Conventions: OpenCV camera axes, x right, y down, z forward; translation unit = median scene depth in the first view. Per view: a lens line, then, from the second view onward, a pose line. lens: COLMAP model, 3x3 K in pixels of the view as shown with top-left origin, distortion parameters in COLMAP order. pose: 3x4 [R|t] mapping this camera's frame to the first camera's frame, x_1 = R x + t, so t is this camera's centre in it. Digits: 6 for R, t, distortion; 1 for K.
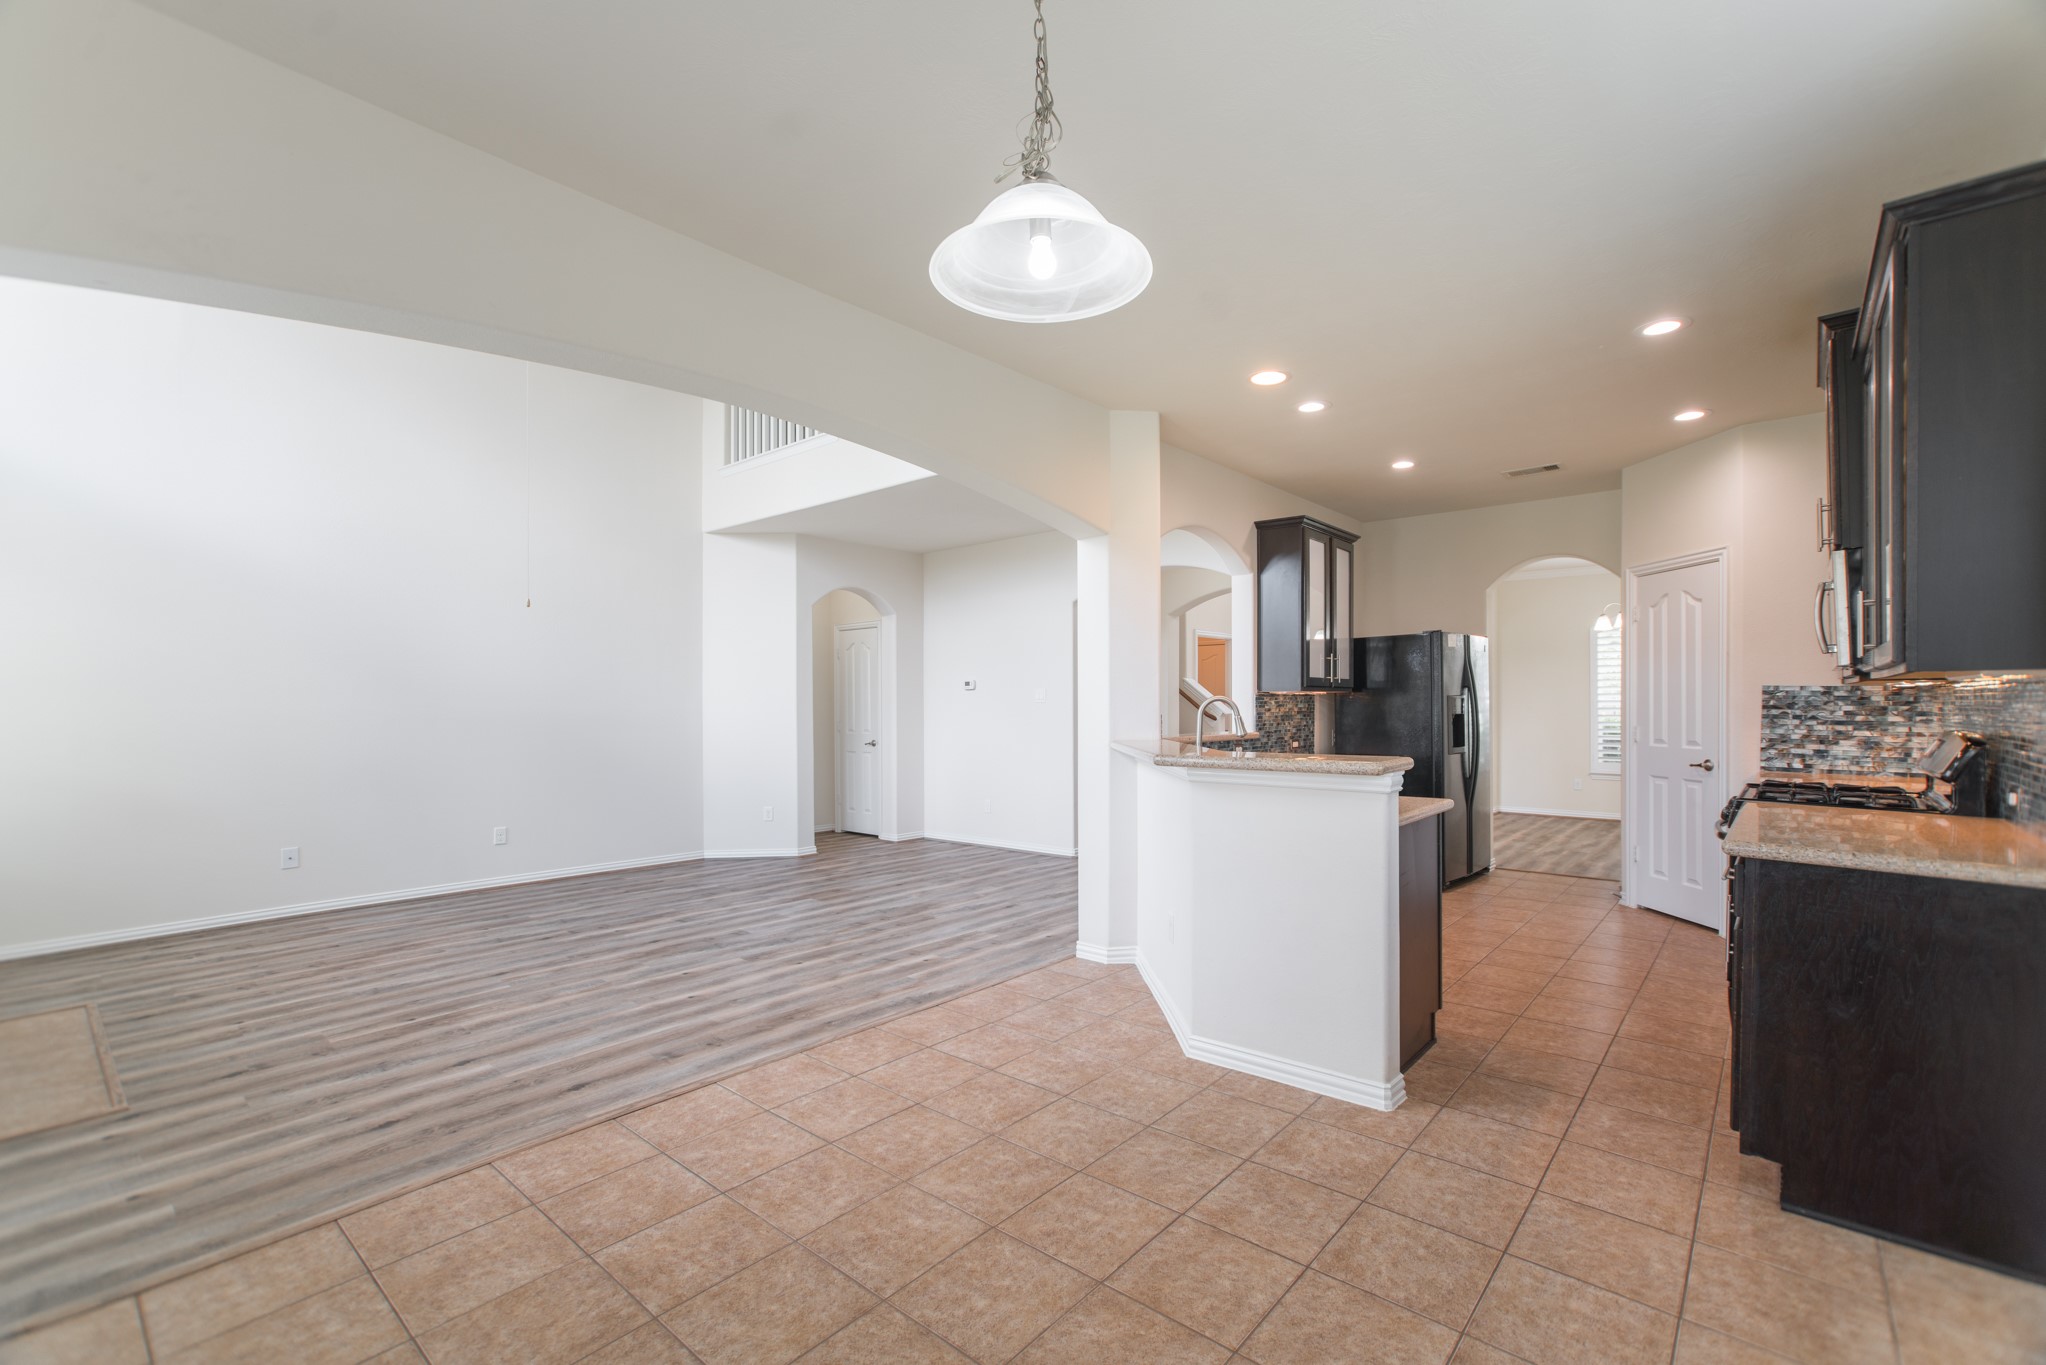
lens RADIAL K [[878.0, 0, 1079.9], [0, 878.0, 698.1], [0, 0, 1]] dist [-0.026133, 0.018023]
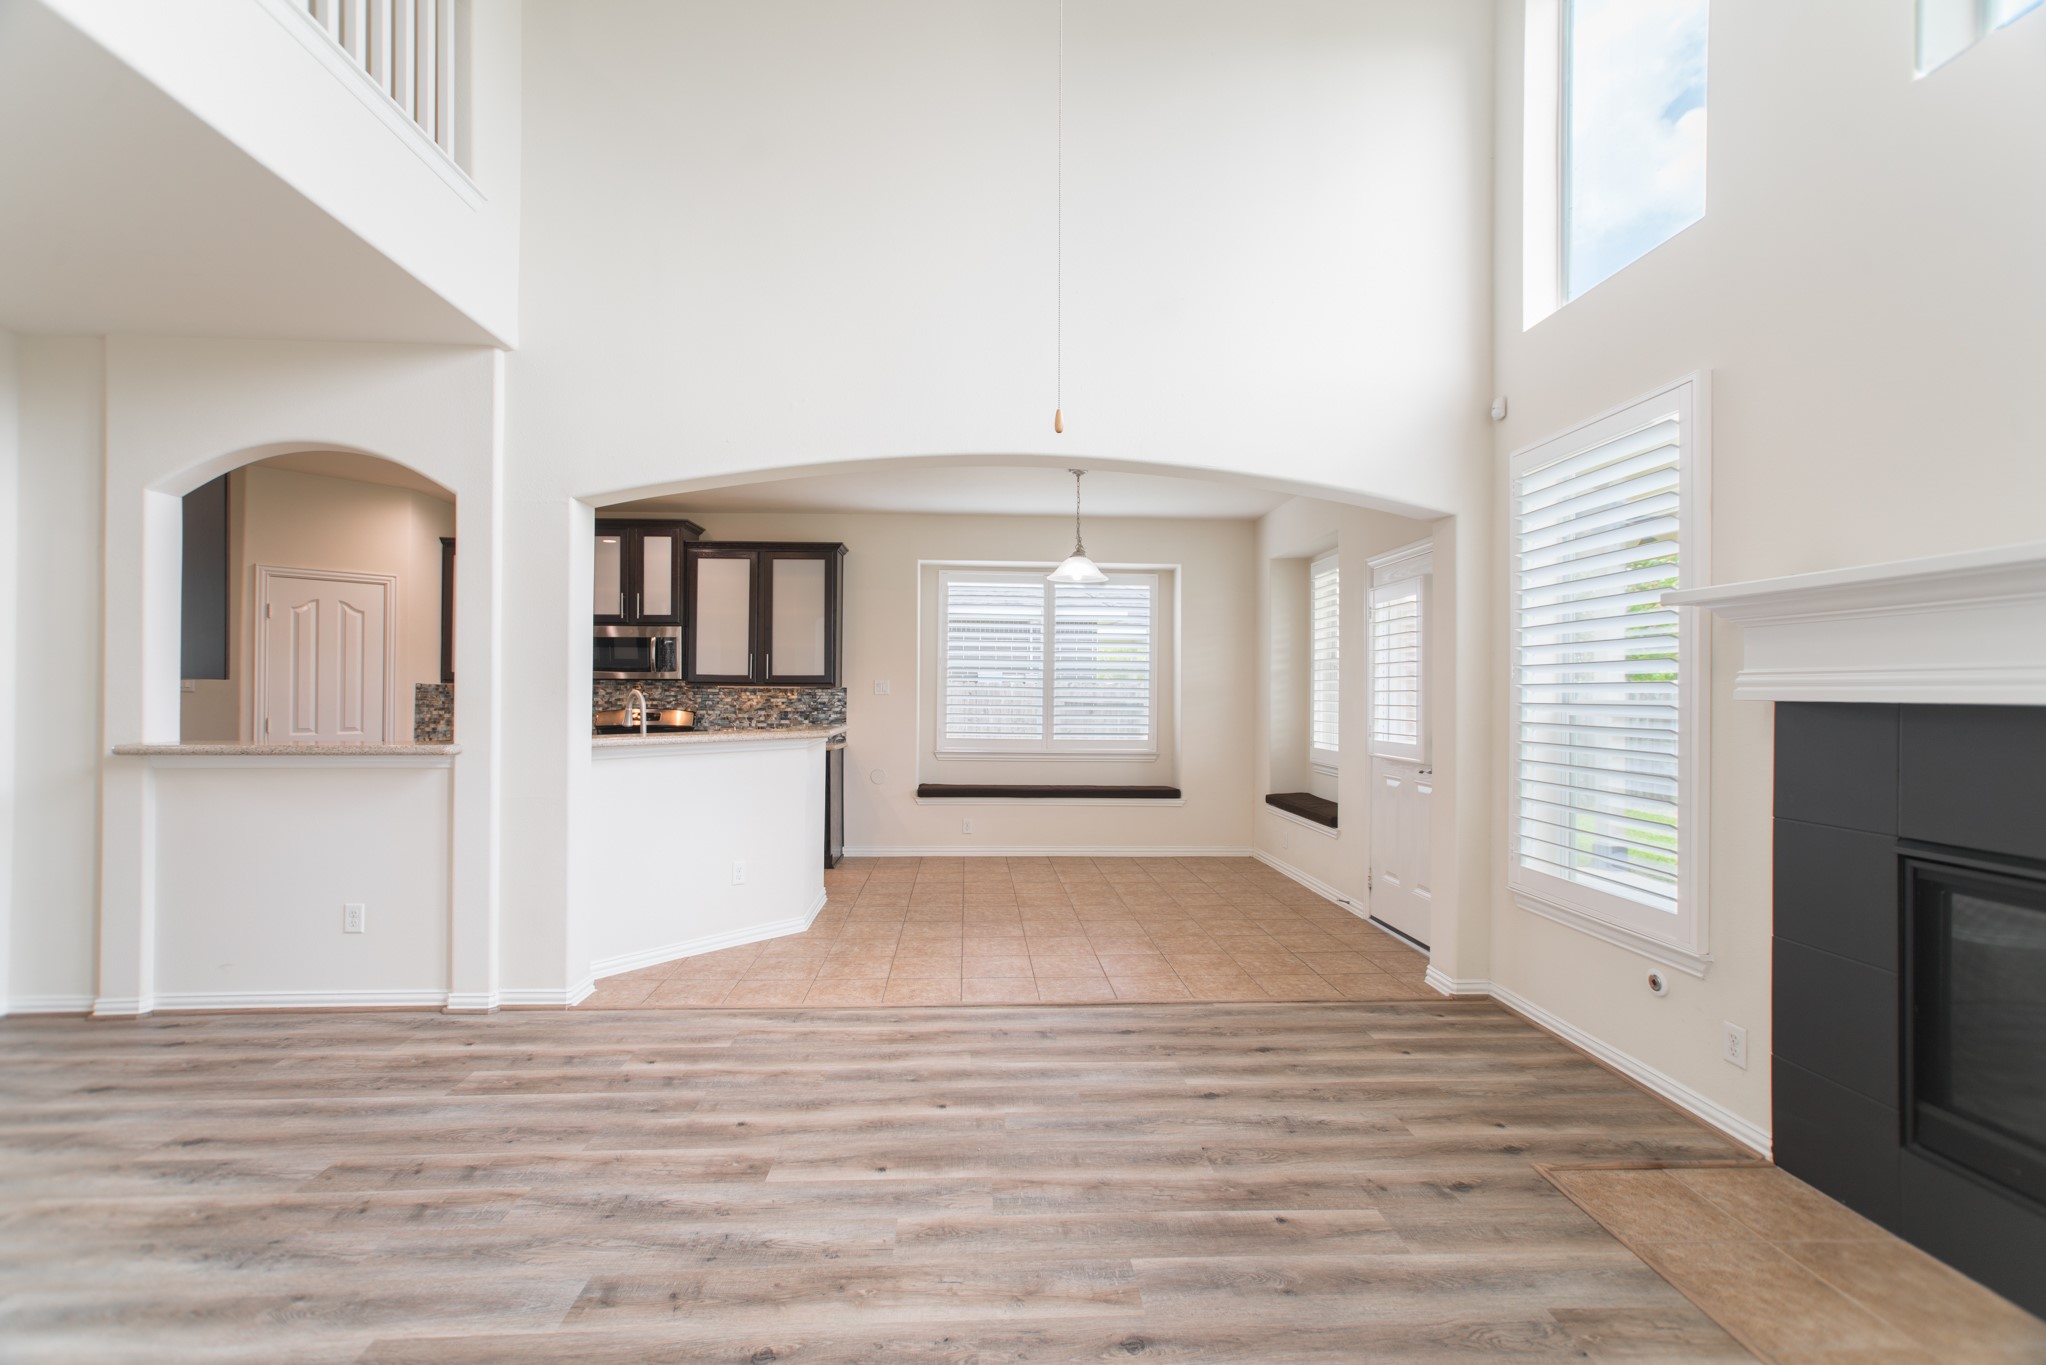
lens RADIAL K [[878.0, 0, 1007.8], [0, 878.0, 698.6], [0, 0, 1]] dist [-0.026133, 0.018023]
pose [[-0.664808, -0.001017, 0.747014, -0.886763], [-0.004512, 0.999986, -0.002655, 0.009623], [-0.747001, -0.005136, -0.664803, 1.254546]]
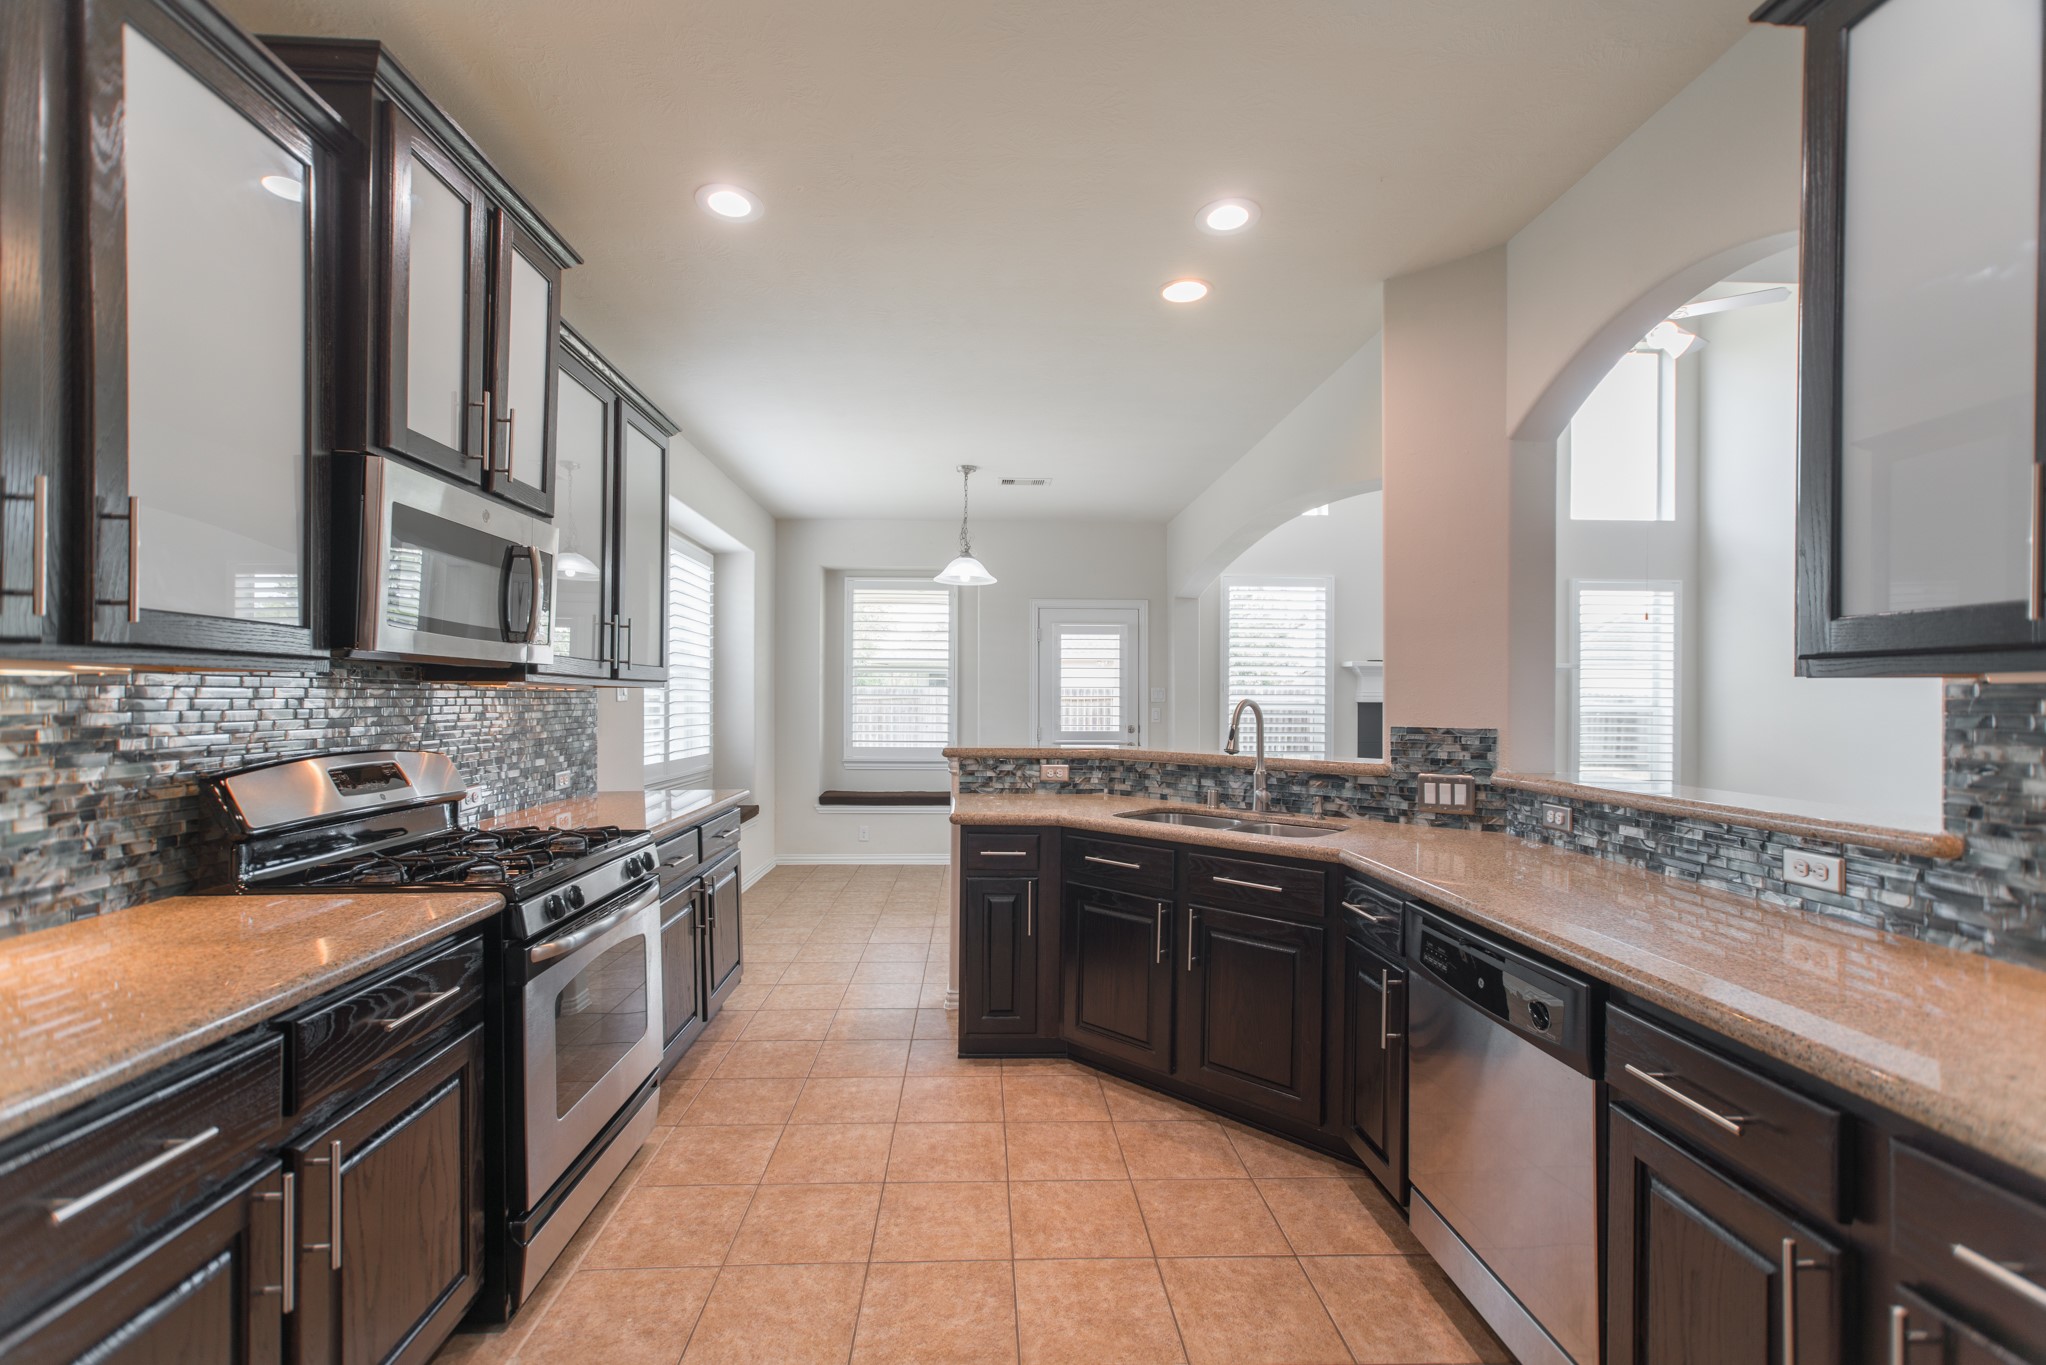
lens RADIAL K [[878.0, 0, 1011.1], [0, 878.0, 691.6], [0, 0, 1]] dist [-0.026133, 0.018023]
pose [[-0.749883, -0.002888, -0.661565, 0.743759], [0.003960, 0.999953, -0.008853, -0.001934], [0.661559, -0.009259, -0.749836, 1.306489]]
